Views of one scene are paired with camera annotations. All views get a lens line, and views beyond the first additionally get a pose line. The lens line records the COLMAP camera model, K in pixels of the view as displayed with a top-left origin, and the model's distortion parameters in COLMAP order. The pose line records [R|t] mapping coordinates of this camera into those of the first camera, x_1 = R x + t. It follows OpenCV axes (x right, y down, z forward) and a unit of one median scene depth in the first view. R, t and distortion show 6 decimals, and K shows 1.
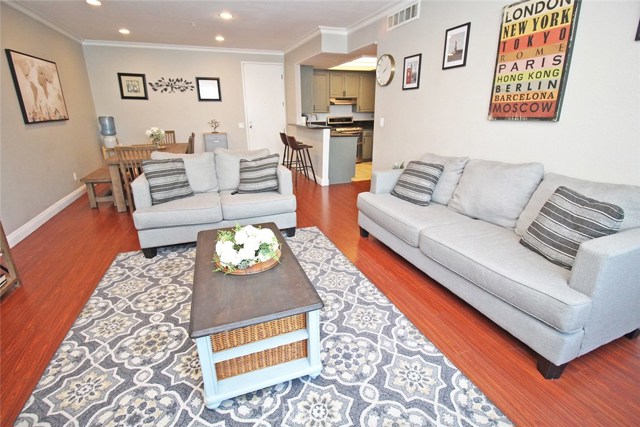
lens RADIAL K [[297.8, 0, 320.2], [0, 297.8, 214.6], [0, 0, 1]] dist [-0.015083, -0.003203]
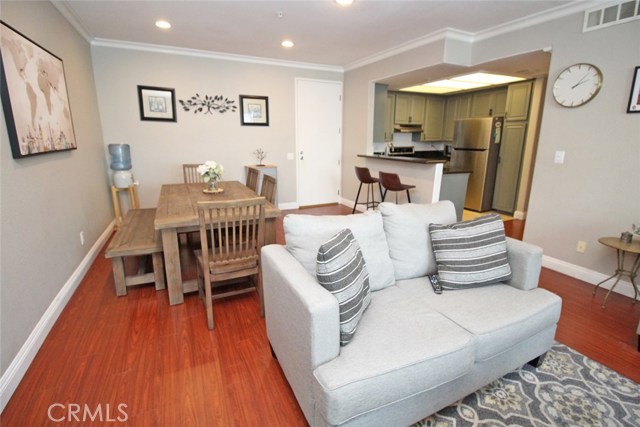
lens RADIAL K [[297.8, 0, 319.1], [0, 297.8, 213.5], [0, 0, 1]] dist [-0.015083, -0.003203]
pose [[0.996233, -0.012872, 0.085761, -0.301232], [0.020432, 0.995923, -0.087864, -0.091553], [-0.084280, 0.089285, 0.992434, 0.261653]]
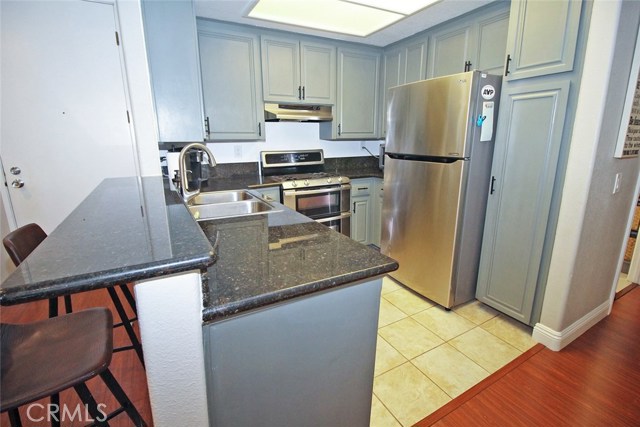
lens RADIAL K [[297.8, 0, 321.1], [0, 297.8, 209.6], [0, 0, 1]] dist [-0.015083, -0.003203]
pose [[0.989874, -0.035800, 0.137360, 0.058111], [0.048492, 0.994743, -0.090196, -0.262881], [-0.133409, 0.095944, 0.986406, 0.756061]]
